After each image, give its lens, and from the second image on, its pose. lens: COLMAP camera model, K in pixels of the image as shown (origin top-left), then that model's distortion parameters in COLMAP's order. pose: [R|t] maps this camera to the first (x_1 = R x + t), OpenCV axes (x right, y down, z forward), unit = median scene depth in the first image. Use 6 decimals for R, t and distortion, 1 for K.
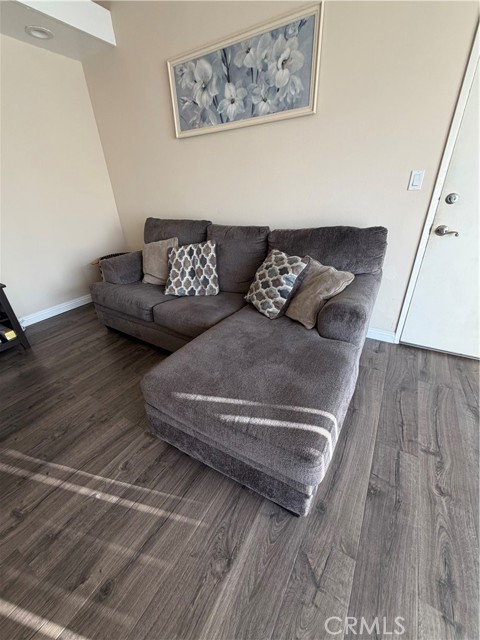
lens RADIAL K [[254.6, 0, 240.0], [0, 254.6, 320.0], [0, 0, 1]] dist [-0.001555, -0.000495]
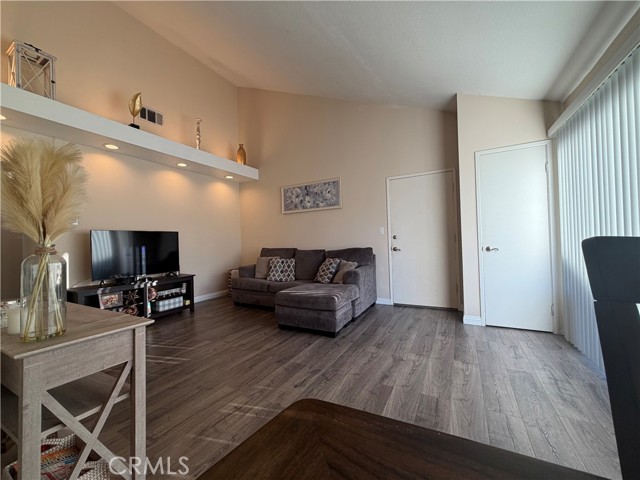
lens RADIAL K [[254.6, 0, 318.4], [0, 254.6, 240.9], [0, 0, 1]] dist [-0.001555, -0.000495]
pose [[0.999227, 0.008102, 0.038461, -0.029955], [0.010449, 0.888559, -0.458644, 0.592725], [-0.037891, 0.458691, 0.887787, -1.006590]]
